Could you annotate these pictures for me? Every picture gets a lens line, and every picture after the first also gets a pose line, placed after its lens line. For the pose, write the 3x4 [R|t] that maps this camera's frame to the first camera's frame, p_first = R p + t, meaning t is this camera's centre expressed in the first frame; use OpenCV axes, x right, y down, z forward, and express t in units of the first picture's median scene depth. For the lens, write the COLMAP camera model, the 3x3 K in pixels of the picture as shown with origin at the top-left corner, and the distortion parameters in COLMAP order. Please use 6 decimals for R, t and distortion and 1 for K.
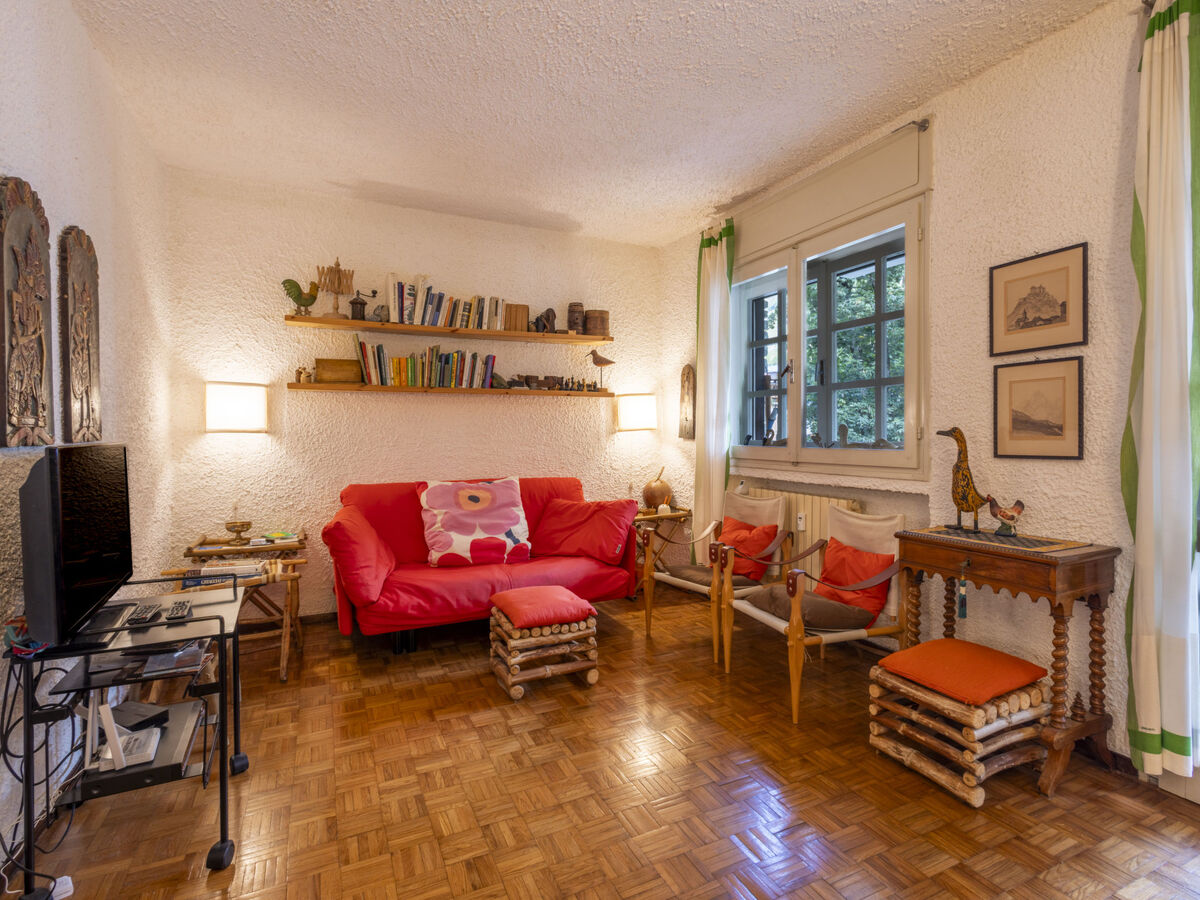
lens RADIAL K [[666.5, 0, 597.3], [0, 666.5, 444.2], [0, 0, 1]] dist [-0.000308, -0.002222]
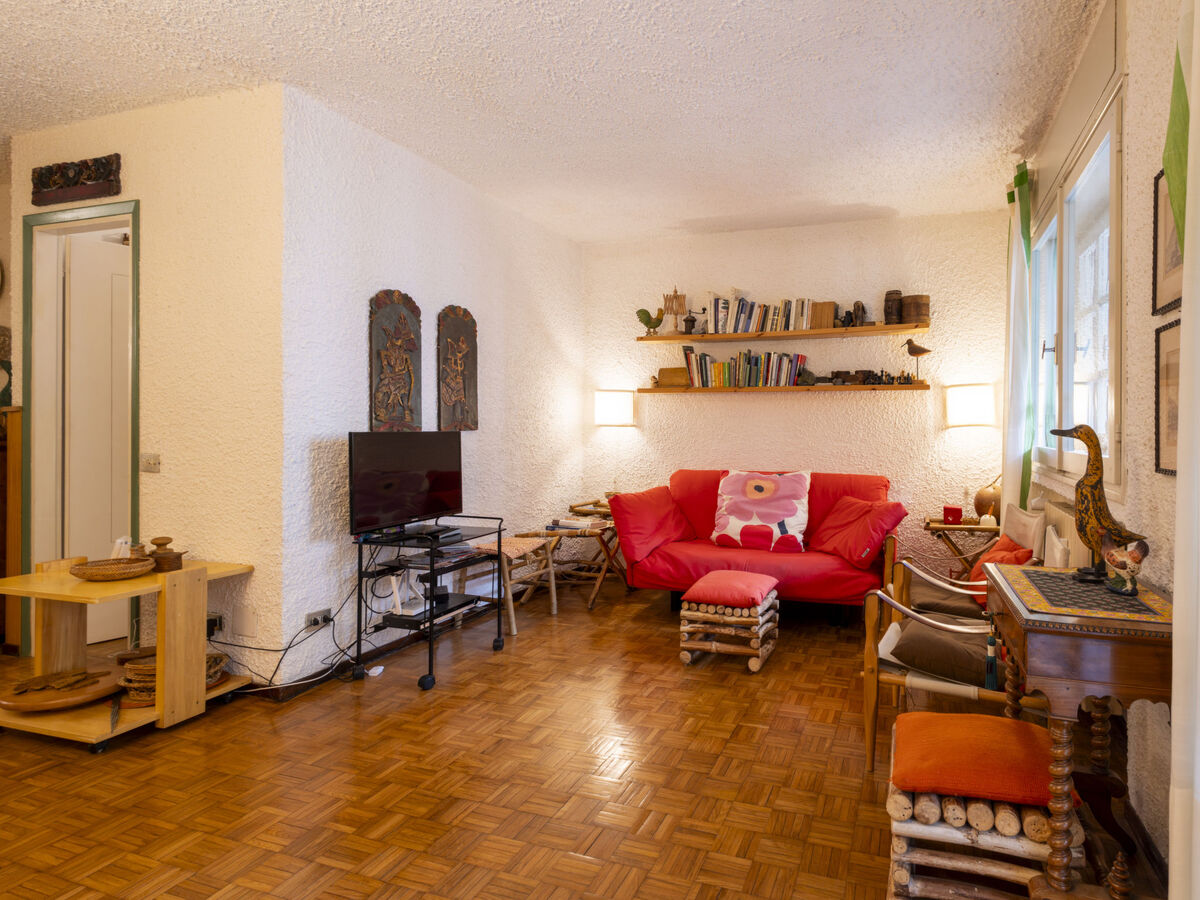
lens RADIAL K [[623.6, 0, 596.1], [0, 623.6, 429.6], [0, 0, 1]] dist [-0.001202, -0.000838]
pose [[0.677937, 0.009902, -0.735054, 0.374696], [-0.019972, 0.999788, -0.004952, -0.003821], [0.734849, 0.018038, 0.677991, 0.111481]]
